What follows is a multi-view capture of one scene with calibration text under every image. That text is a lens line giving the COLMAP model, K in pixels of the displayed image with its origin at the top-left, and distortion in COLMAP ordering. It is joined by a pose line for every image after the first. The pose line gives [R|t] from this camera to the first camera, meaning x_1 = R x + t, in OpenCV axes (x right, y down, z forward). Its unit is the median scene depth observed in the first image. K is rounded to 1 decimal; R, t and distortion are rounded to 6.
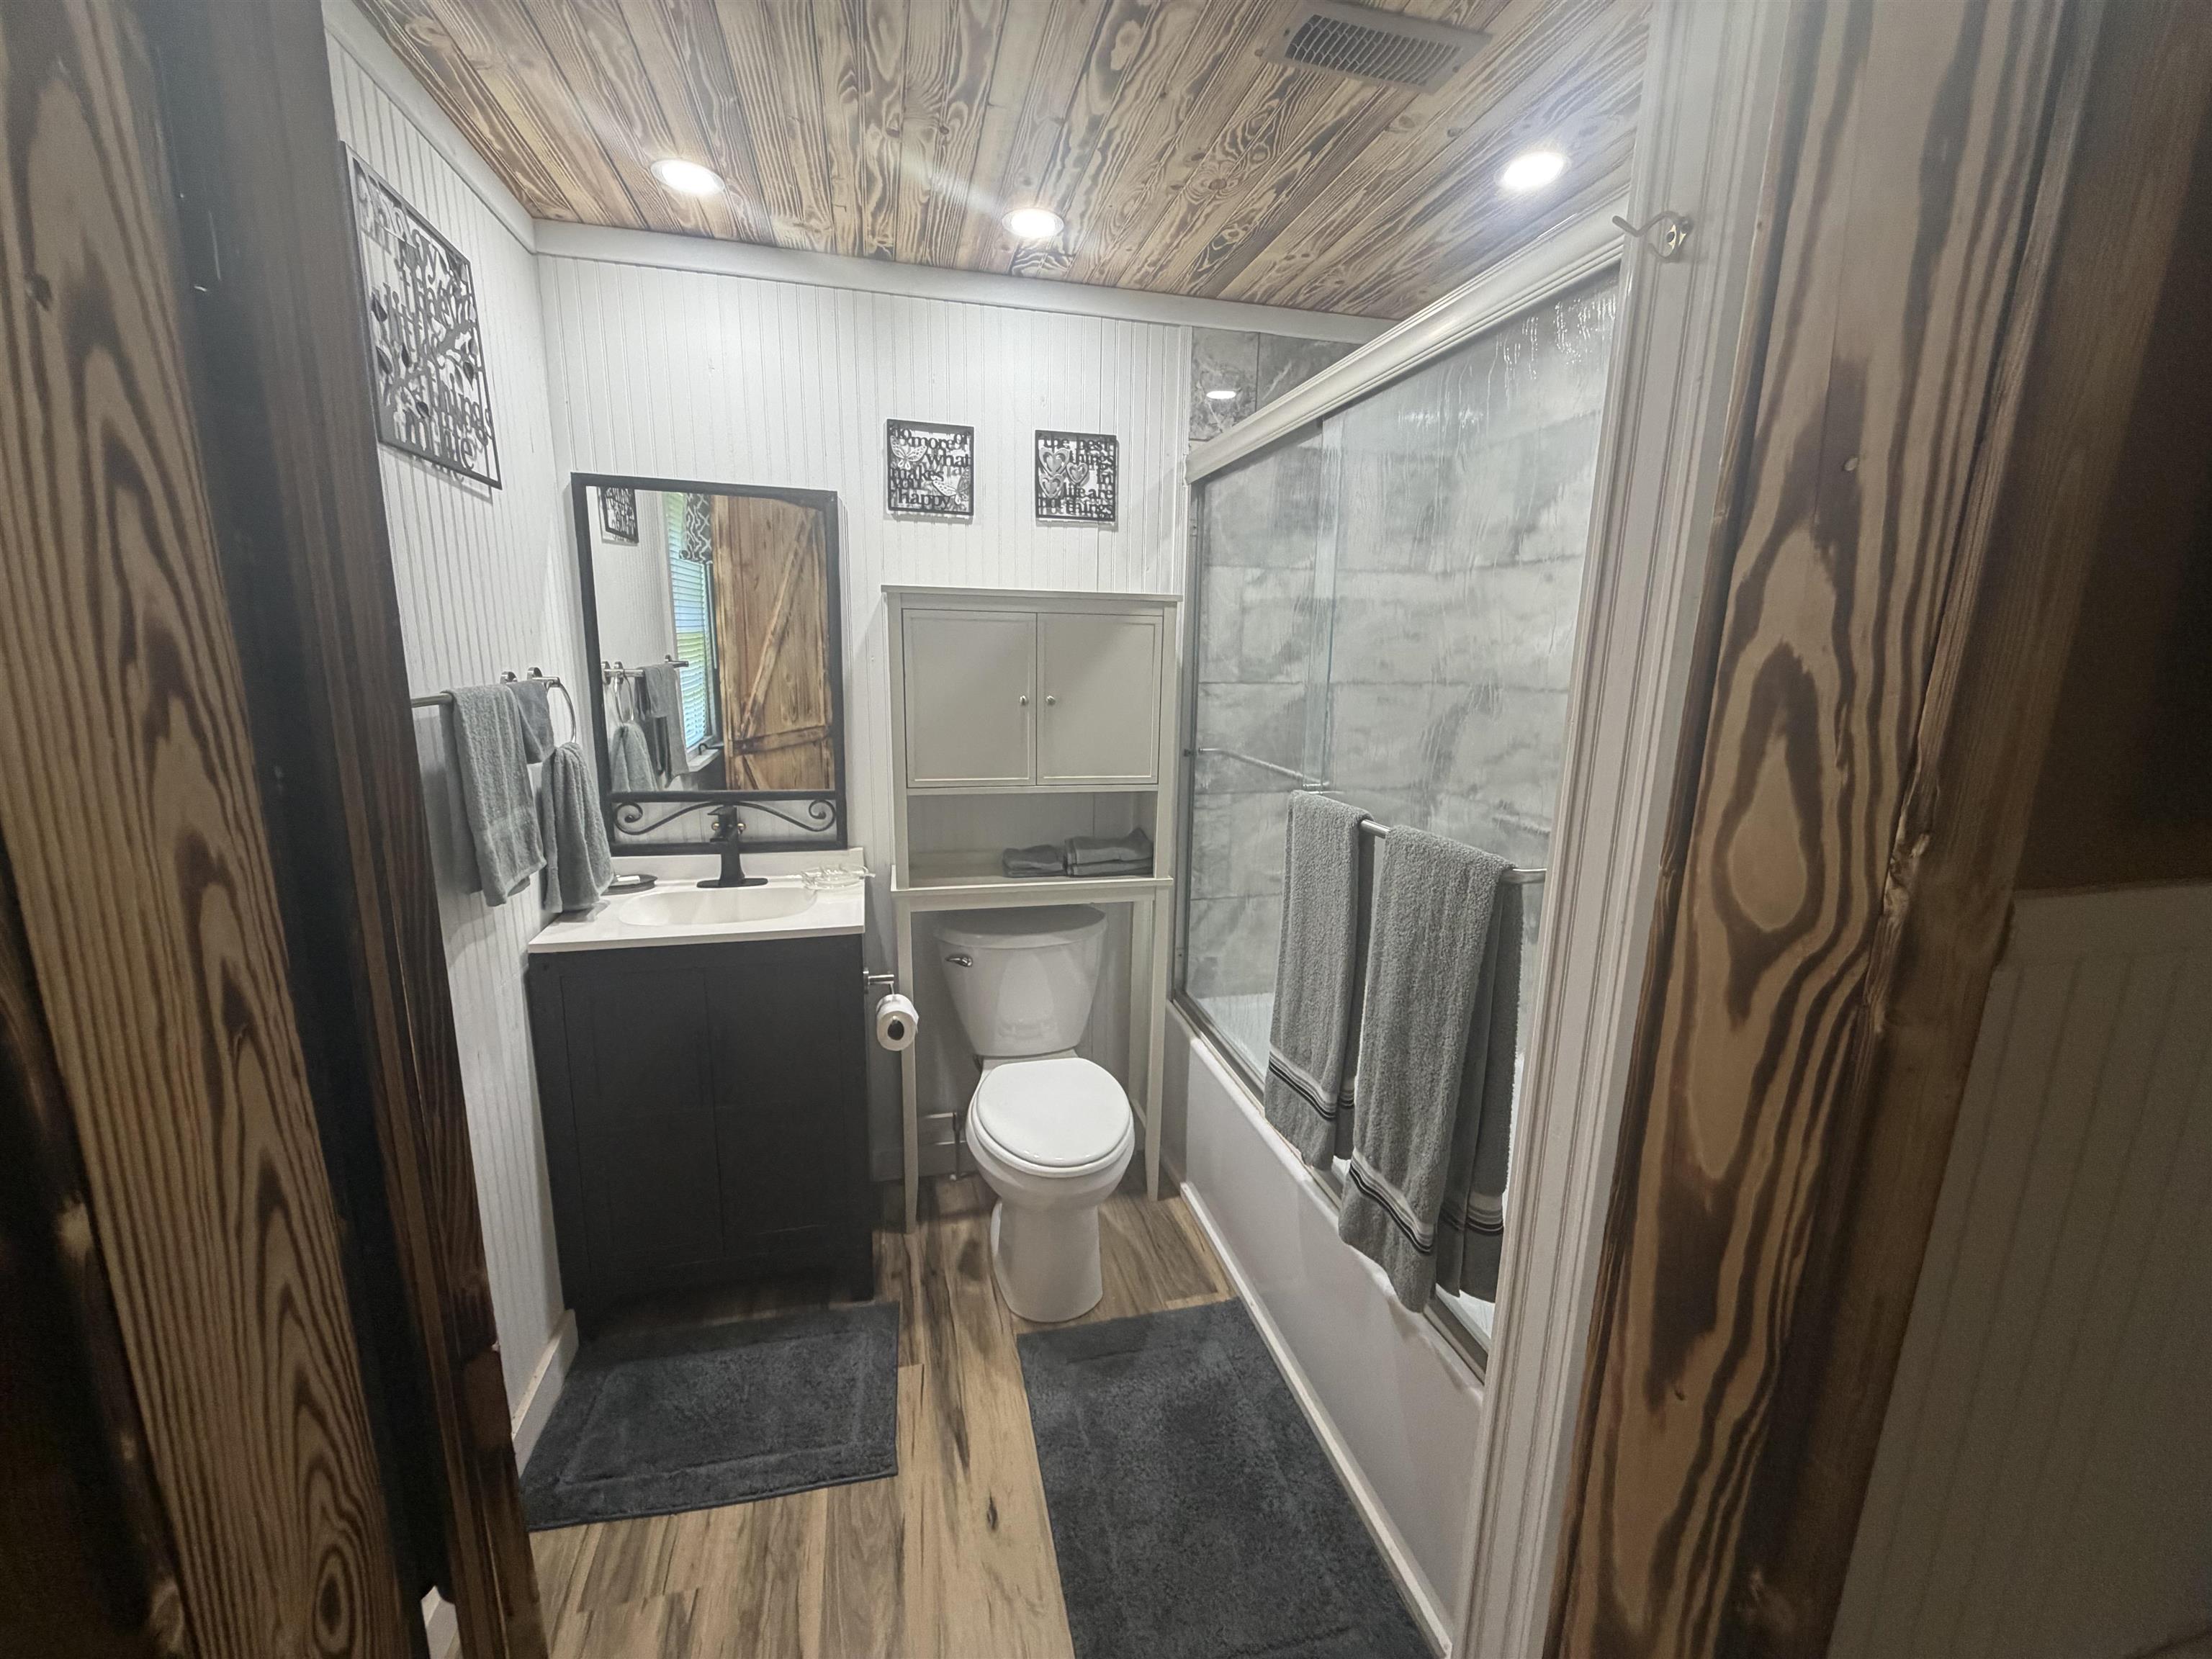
lens RADIAL K [[888.5, 0, 1090.2], [0, 888.5, 826.2], [0, 0, 1]] dist [-0.001432, 0.000783]
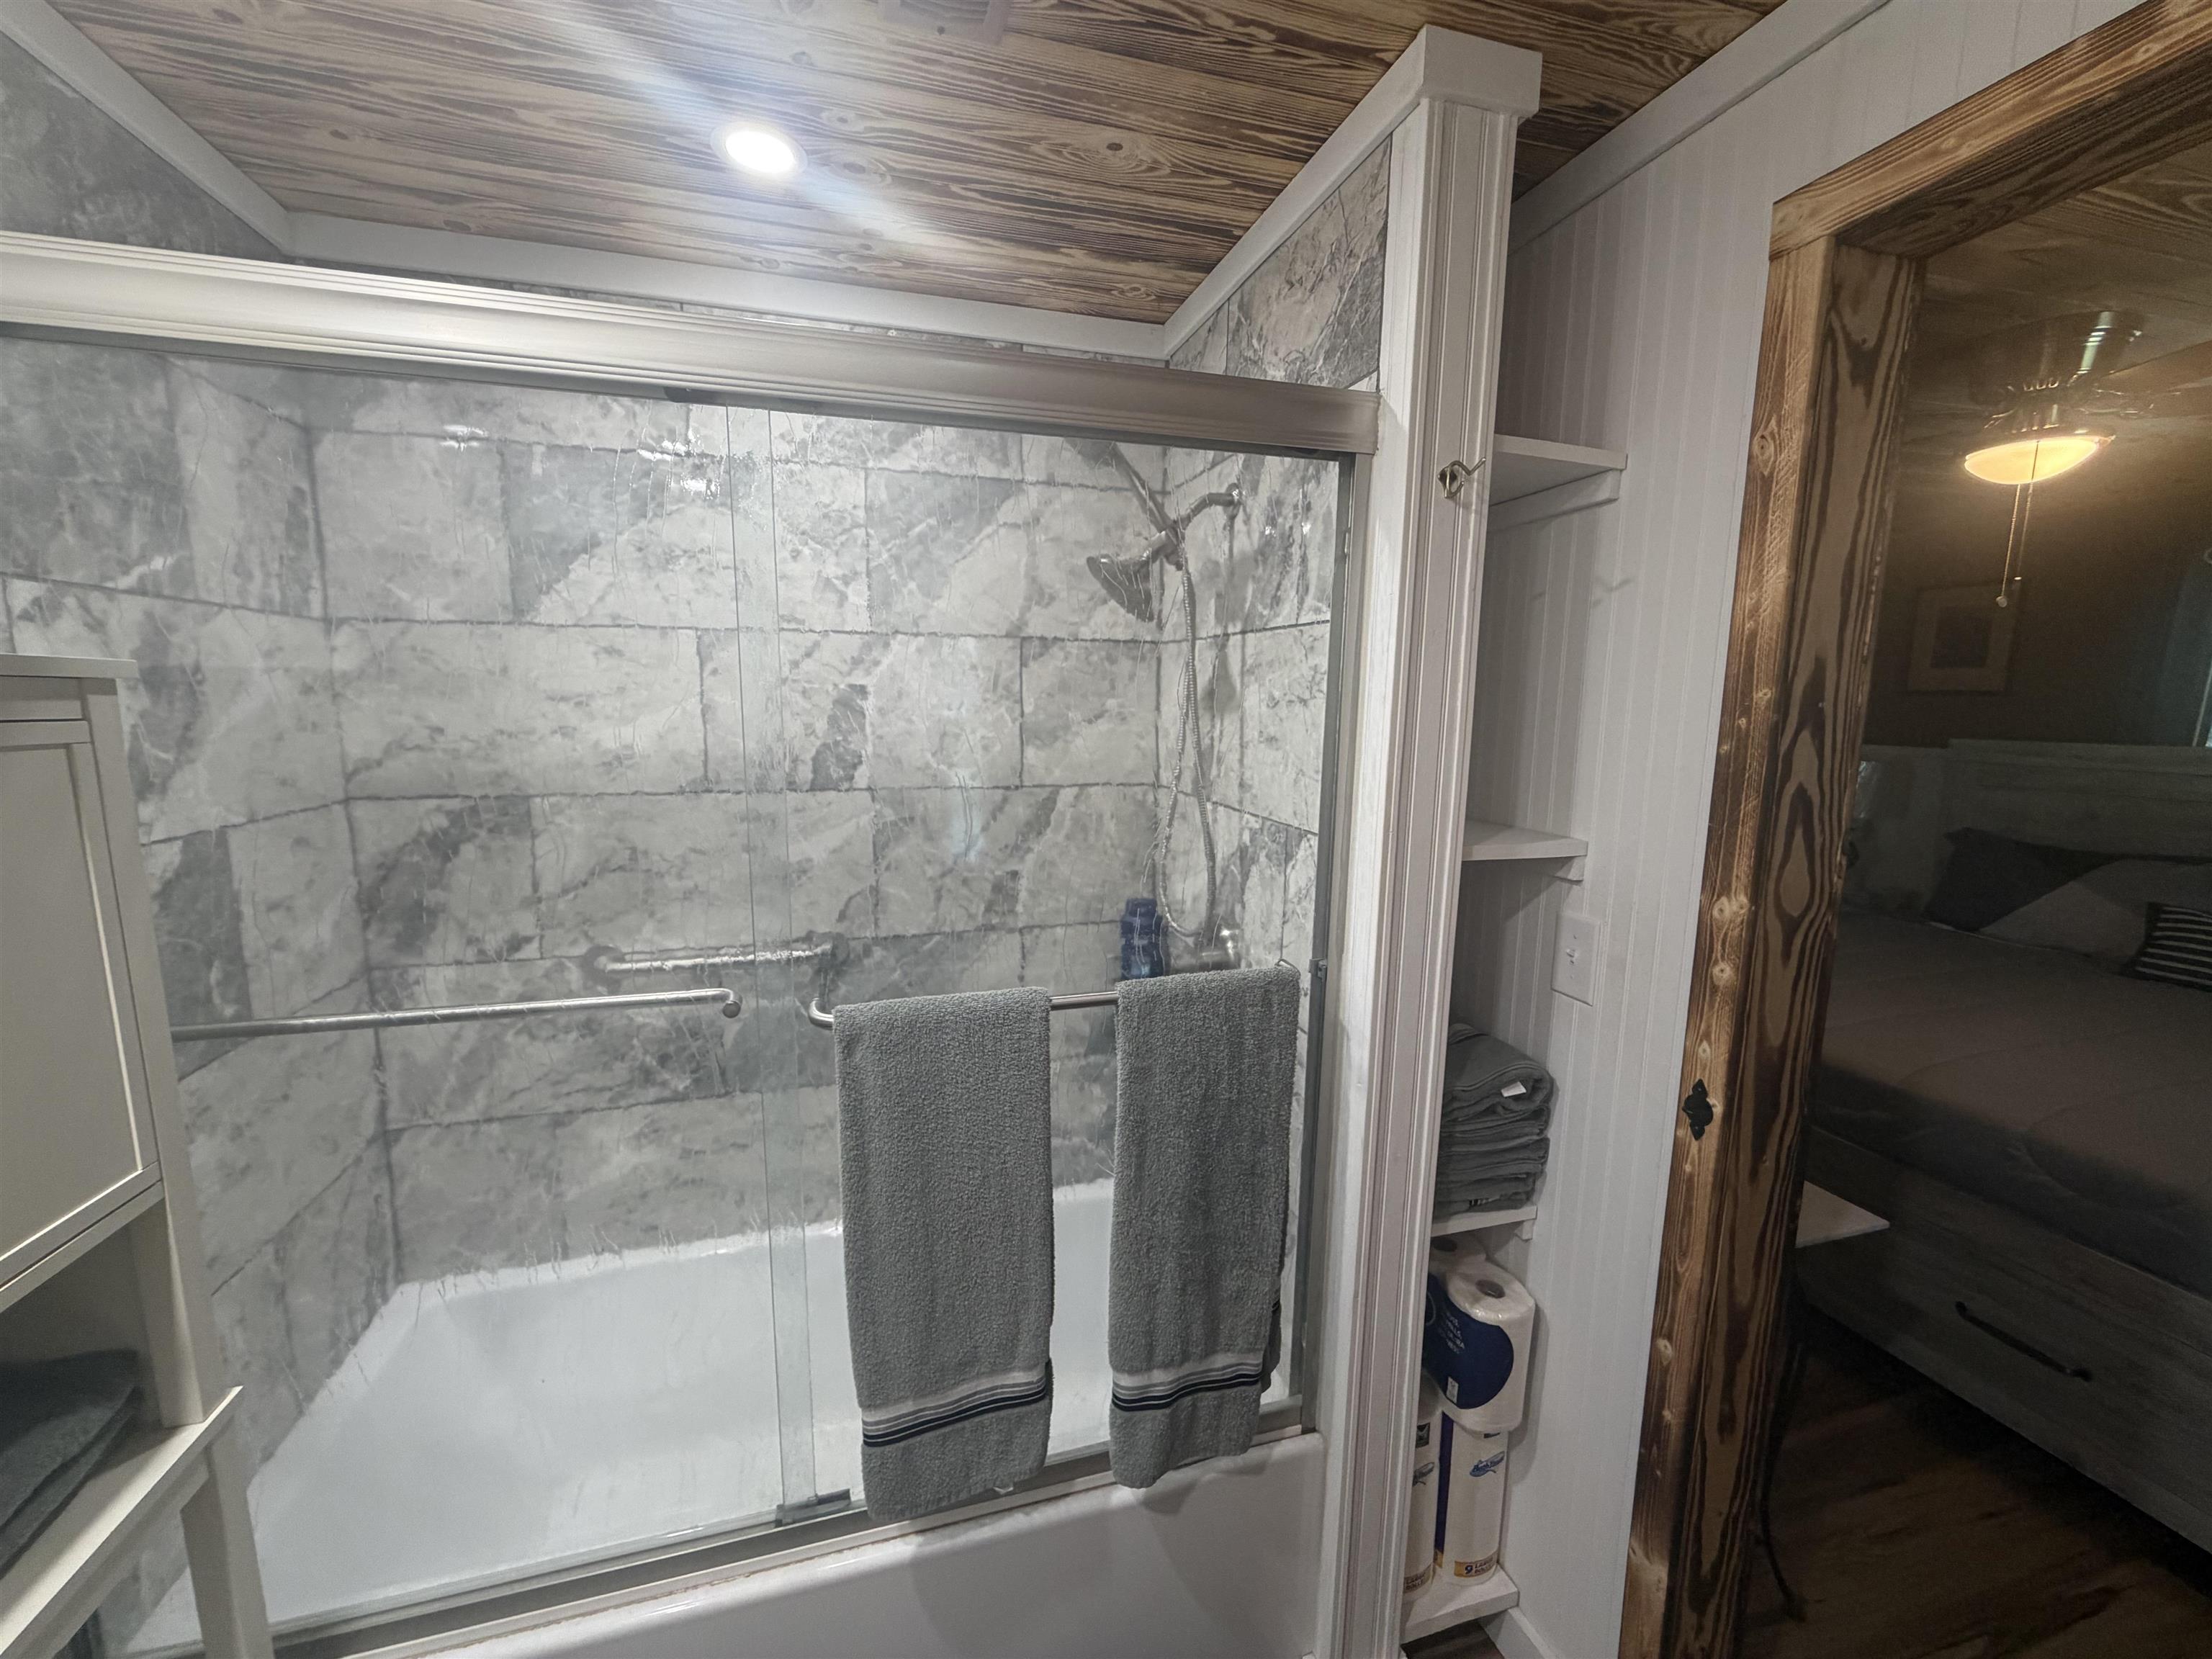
lens RADIAL K [[888.5, 0, 1103.5], [0, 888.5, 826.4], [0, 0, 1]] dist [-0.001432, 0.000783]
pose [[-0.057051, -0.158084, 0.985776, -0.324666], [0.188584, 0.967903, 0.166132, -0.204687], [-0.980399, 0.195380, -0.025408, 0.720228]]
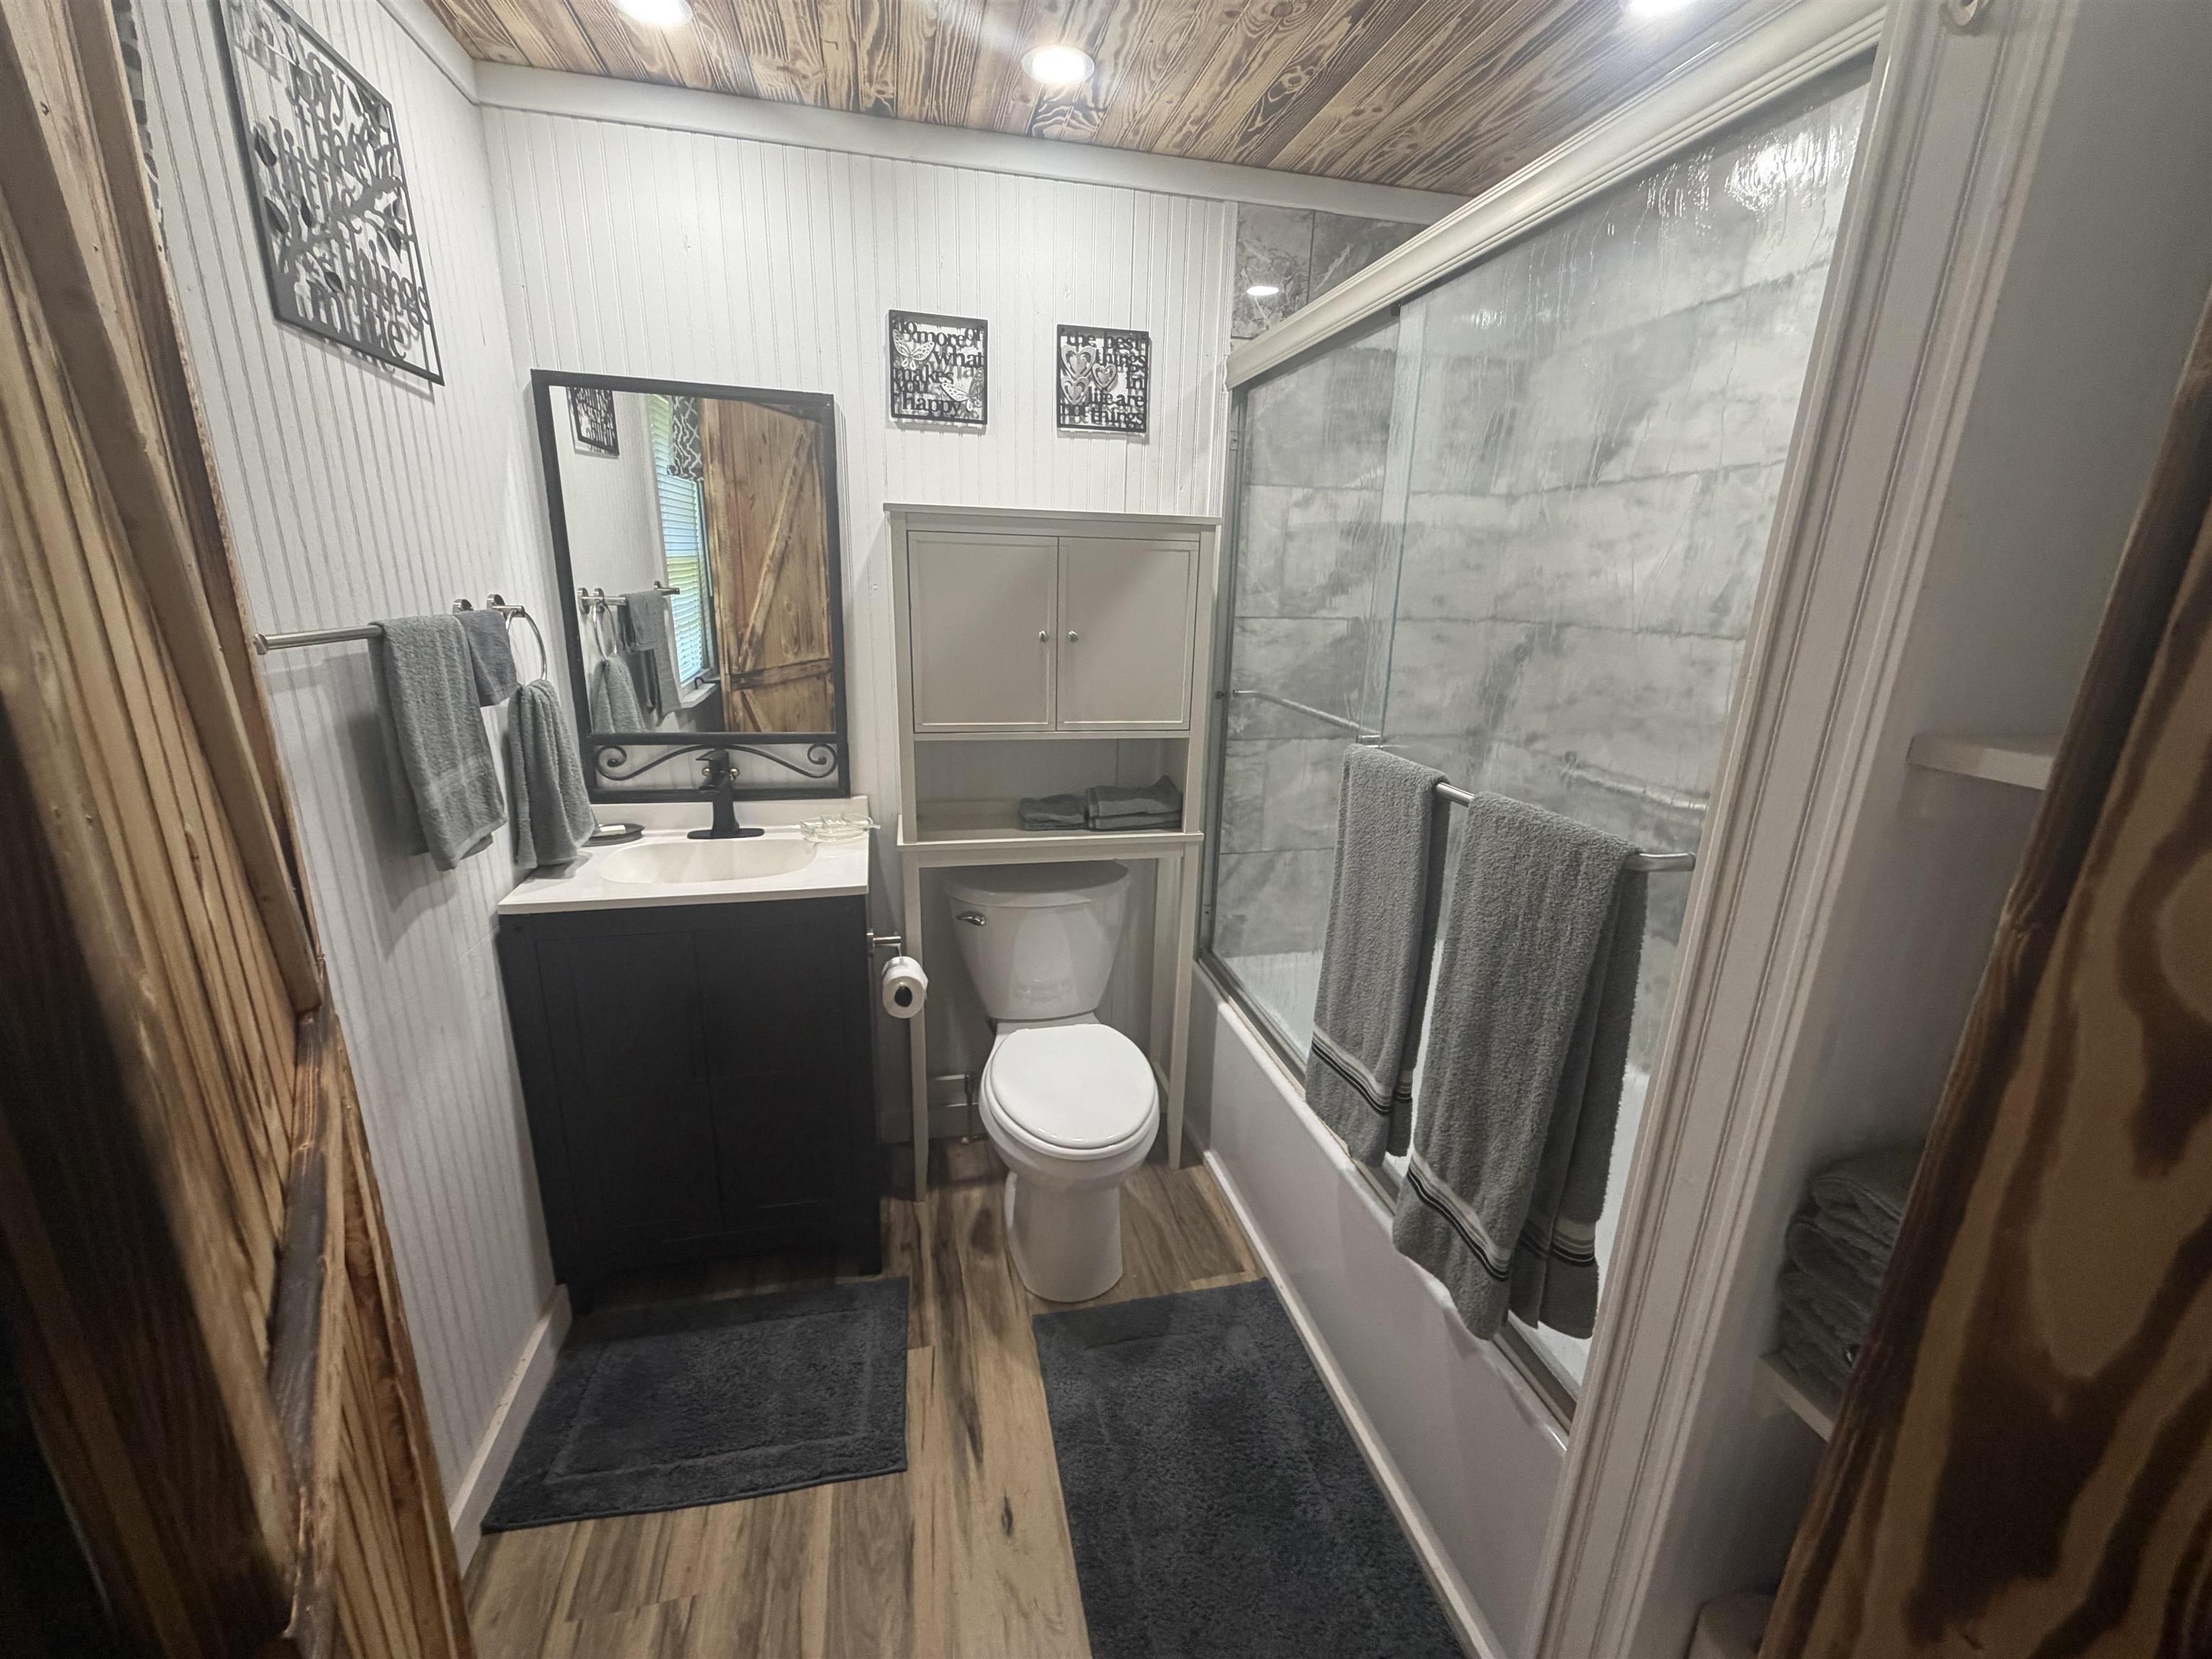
lens RADIAL K [[888.5, 0, 1092.5], [0, 888.5, 828.4], [0, 0, 1]] dist [-0.001432, 0.000783]
pose [[0.999900, 0.010719, -0.009181, -0.016119], [-0.009970, 0.996893, 0.078132, -0.020647], [0.009990, -0.078033, 0.996901, 0.100574]]
